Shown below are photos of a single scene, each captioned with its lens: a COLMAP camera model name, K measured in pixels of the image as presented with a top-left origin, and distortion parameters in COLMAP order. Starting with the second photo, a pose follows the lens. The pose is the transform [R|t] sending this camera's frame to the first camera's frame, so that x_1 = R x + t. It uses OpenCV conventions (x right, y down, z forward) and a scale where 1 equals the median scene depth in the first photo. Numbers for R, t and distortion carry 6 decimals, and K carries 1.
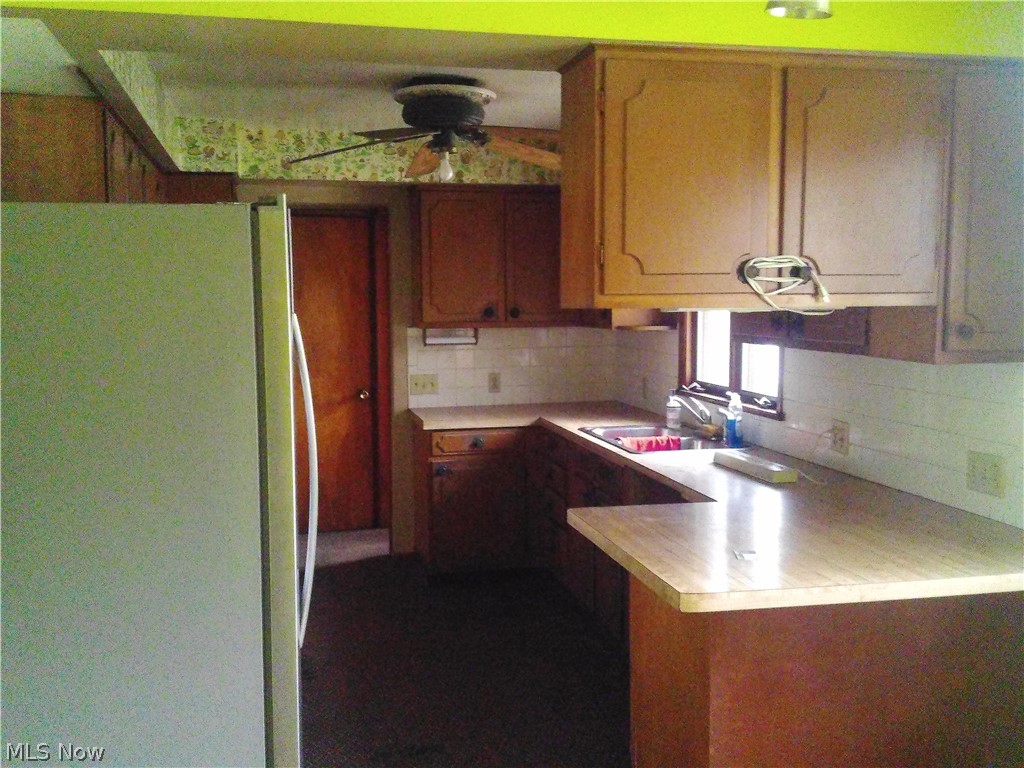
lens RADIAL K [[1036.9, 0, 515.0], [0, 1036.9, 398.2], [0, 0, 1]] dist [0.220905, -0.527183]
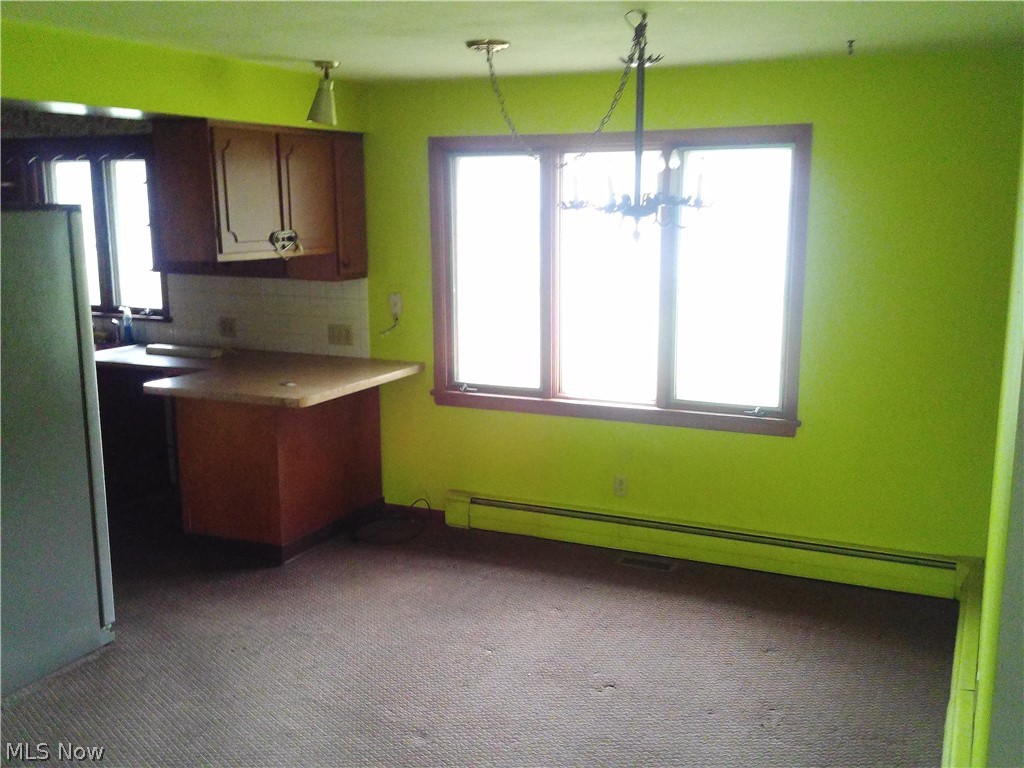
lens RADIAL K [[1036.9, 0, 515.0], [0, 1036.9, 398.2], [0, 0, 1]] dist [0.220905, -0.527183]
pose [[0.598598, -0.148333, 0.787196, -1.059211], [0.079184, 0.988850, 0.126118, -0.039324], [-0.797126, -0.013160, 0.603669, -0.517137]]
